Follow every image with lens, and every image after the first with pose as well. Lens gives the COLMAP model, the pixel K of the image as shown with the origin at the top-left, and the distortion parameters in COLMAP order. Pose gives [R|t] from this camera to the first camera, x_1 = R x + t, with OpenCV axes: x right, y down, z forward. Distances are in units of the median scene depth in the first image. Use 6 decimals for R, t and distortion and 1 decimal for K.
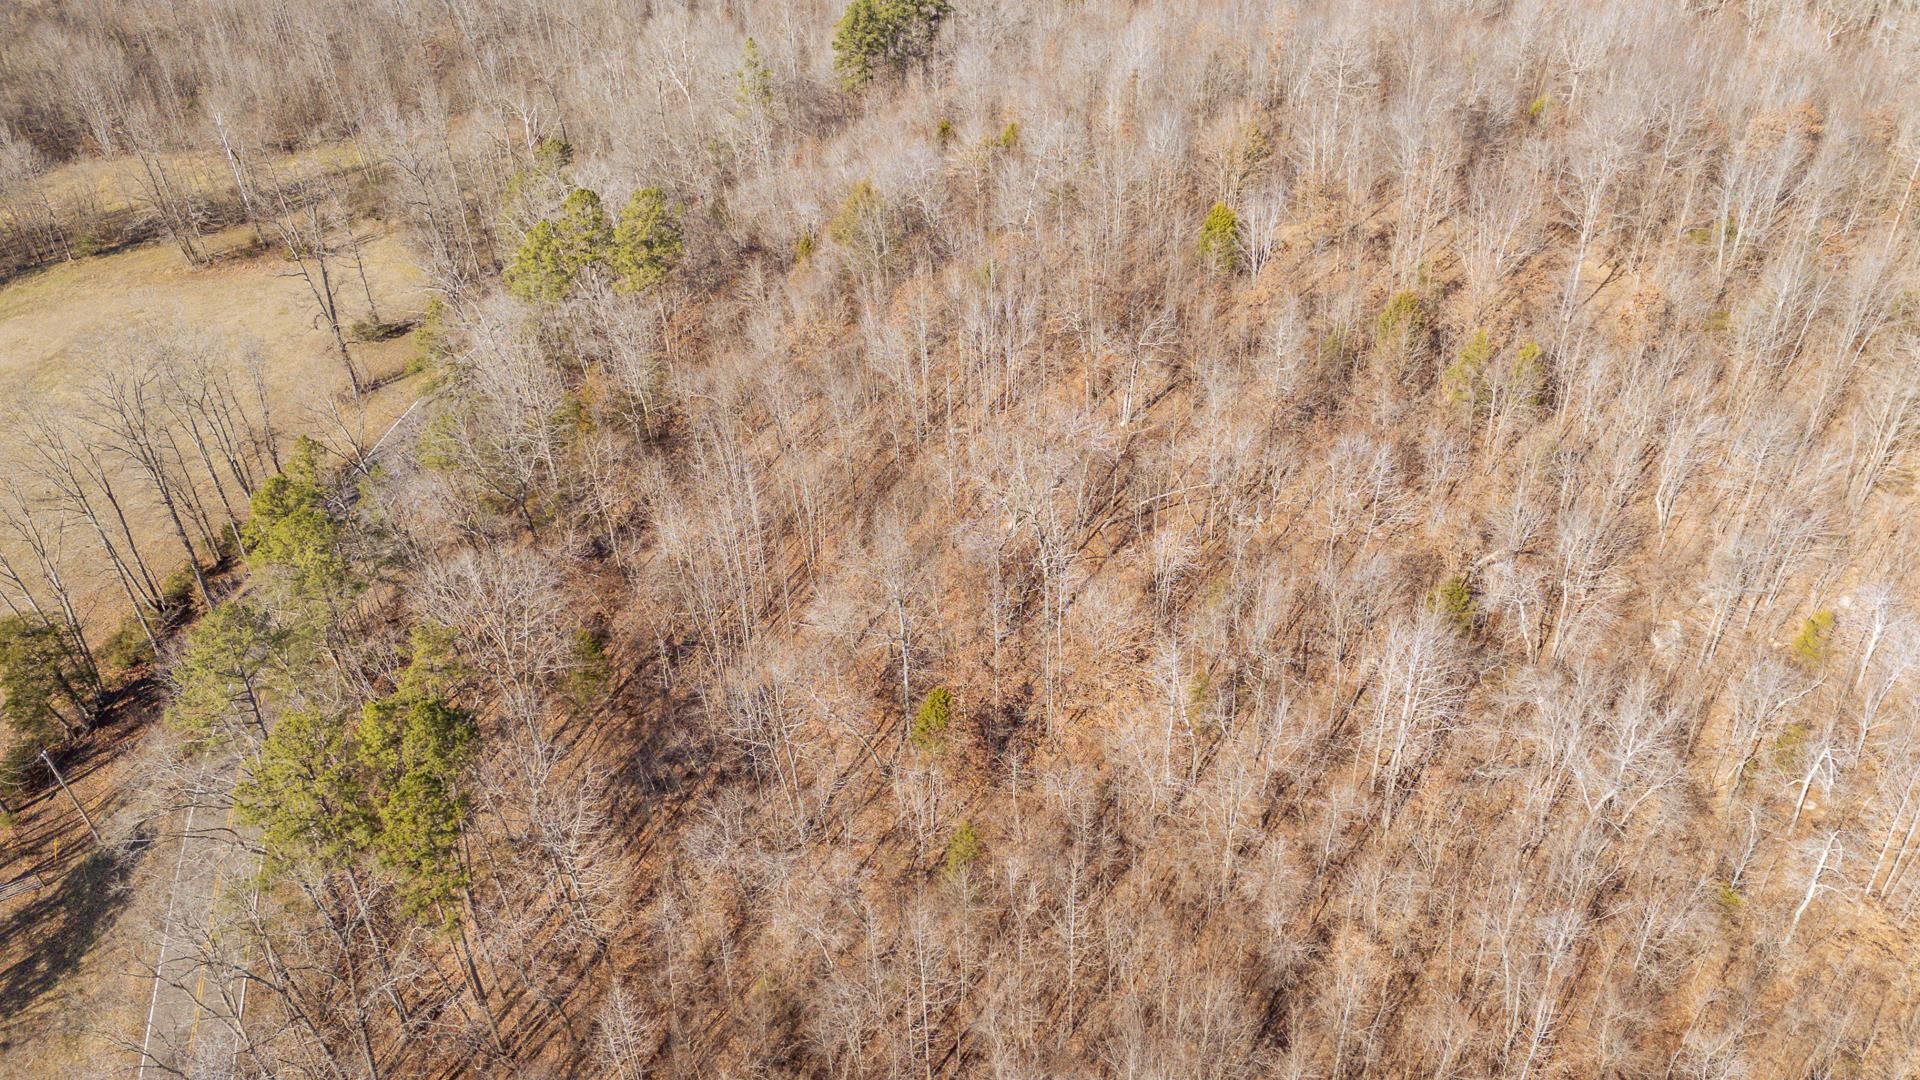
lens RADIAL K [[1412.7, 0, 961.4], [0, 1412.7, 545.5], [0, 0, 1]] dist [0.069333, -0.073437]
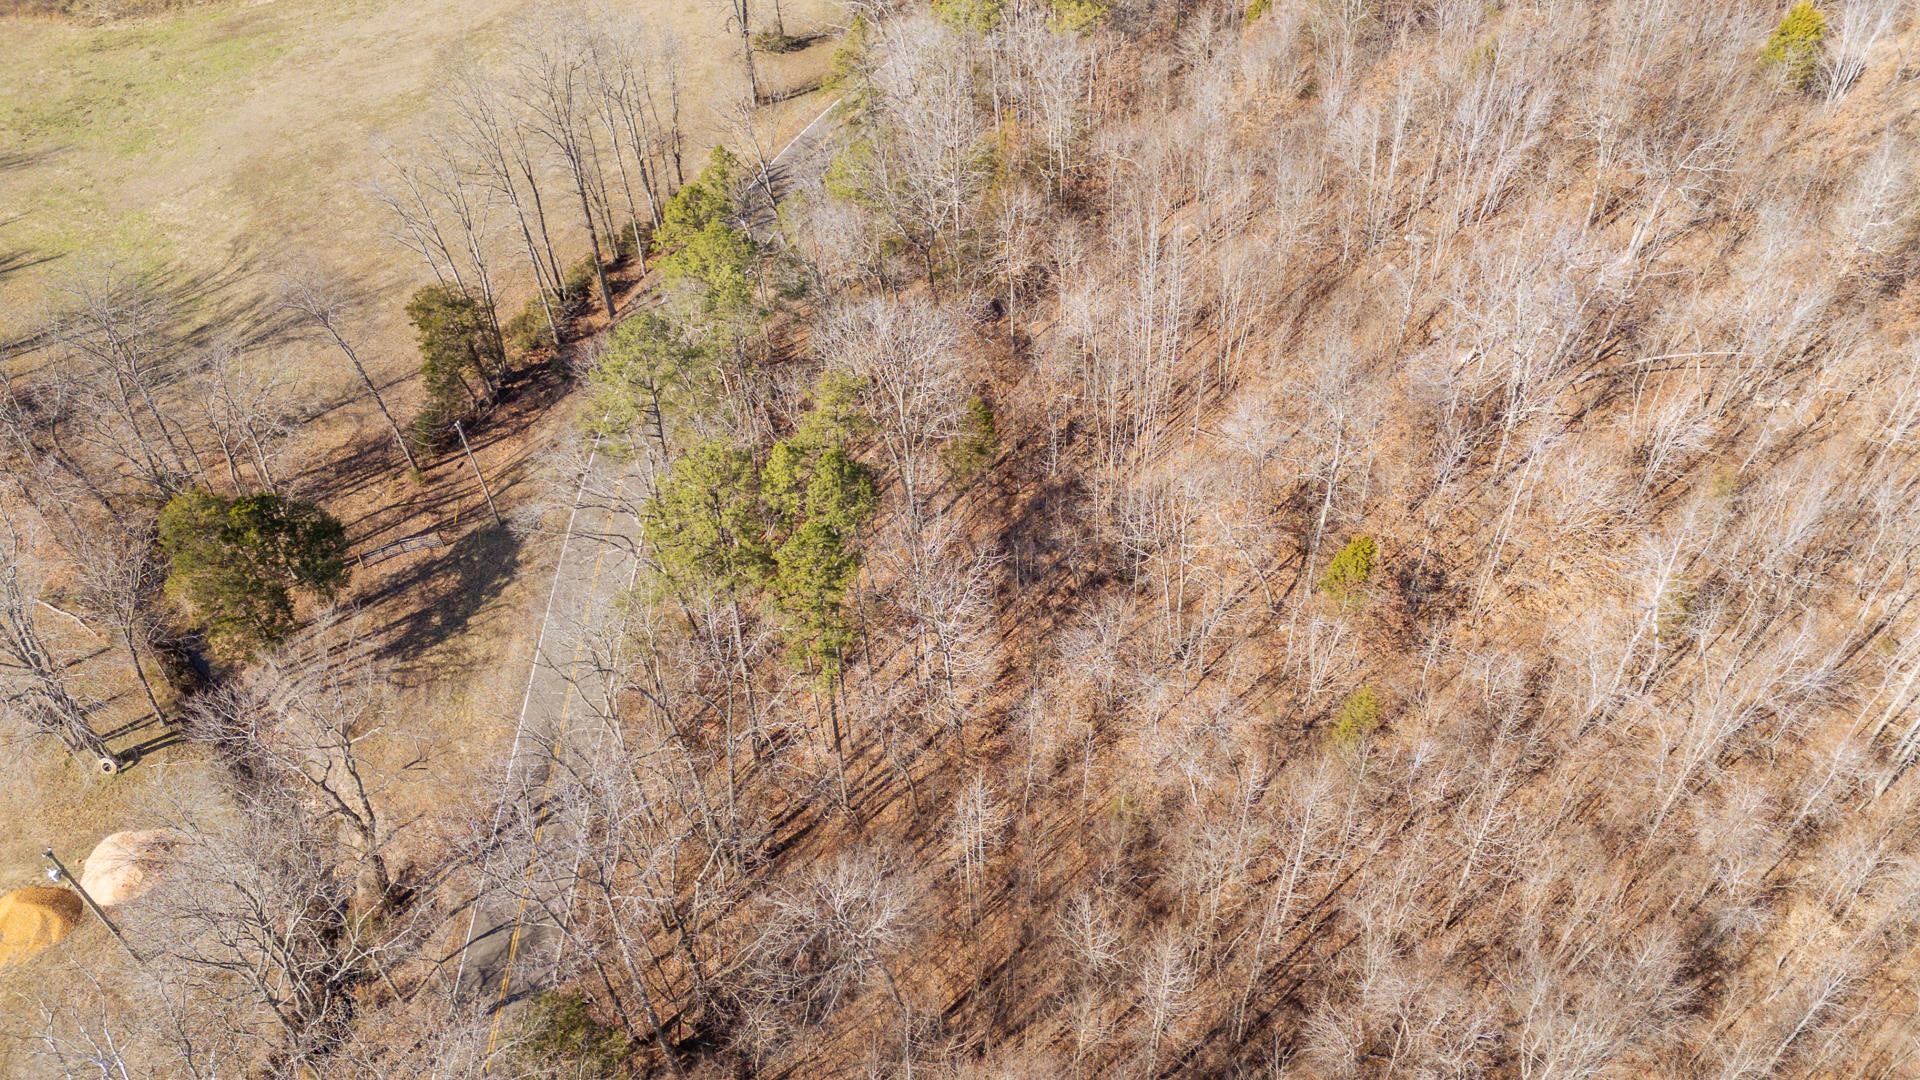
lens RADIAL K [[1412.7, 0, 954.2], [0, 1412.7, 552.1], [0, 0, 1]] dist [0.069333, -0.073437]
pose [[0.963252, 0.190931, -0.188922, -0.069368], [-0.157903, 0.971508, 0.176742, -0.003790], [0.217285, -0.140416, 0.965956, 0.058724]]
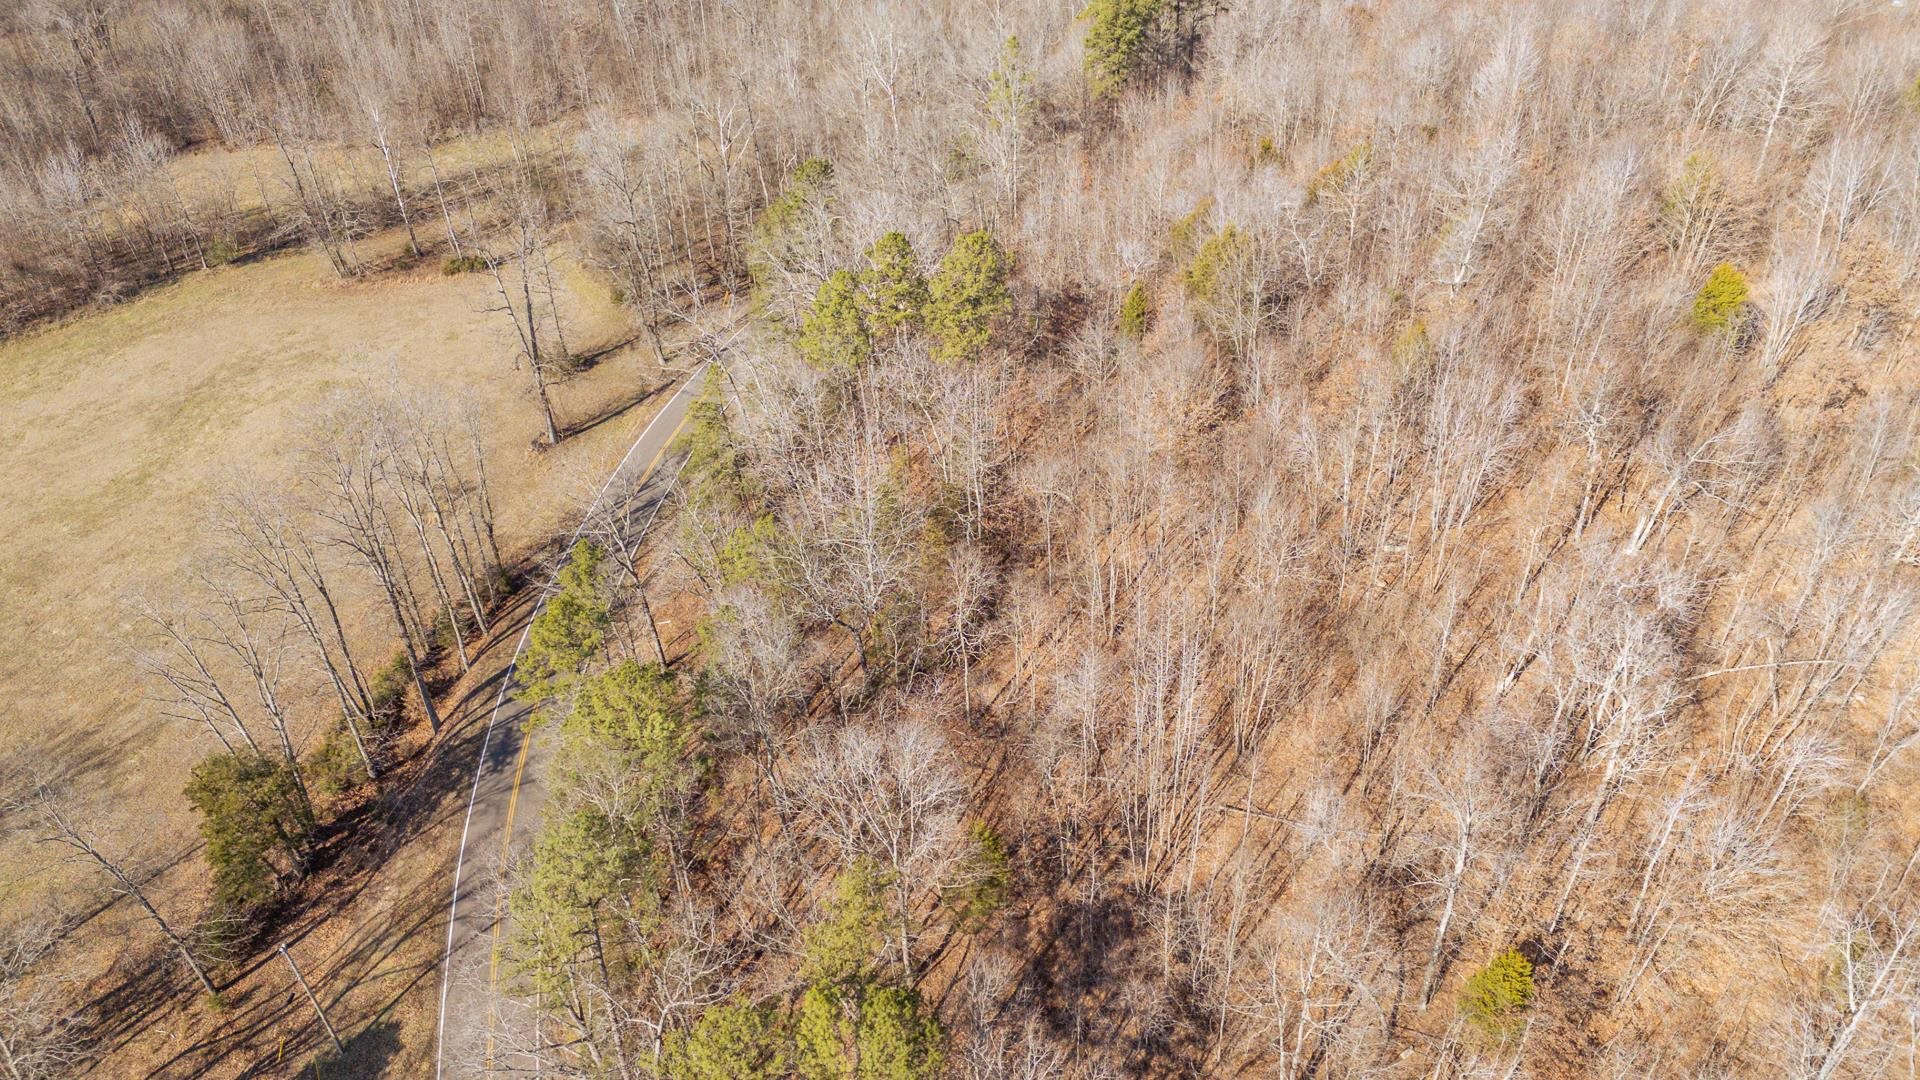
lens RADIAL K [[1412.7, 0, 975.4], [0, 1412.7, 531.1], [0, 0, 1]] dist [0.069333, -0.073437]
pose [[0.999799, 0.015721, -0.012465, -0.220172], [-0.015564, 0.999799, 0.012607, -0.094168], [0.012661, -0.012410, 0.999843, 0.184774]]
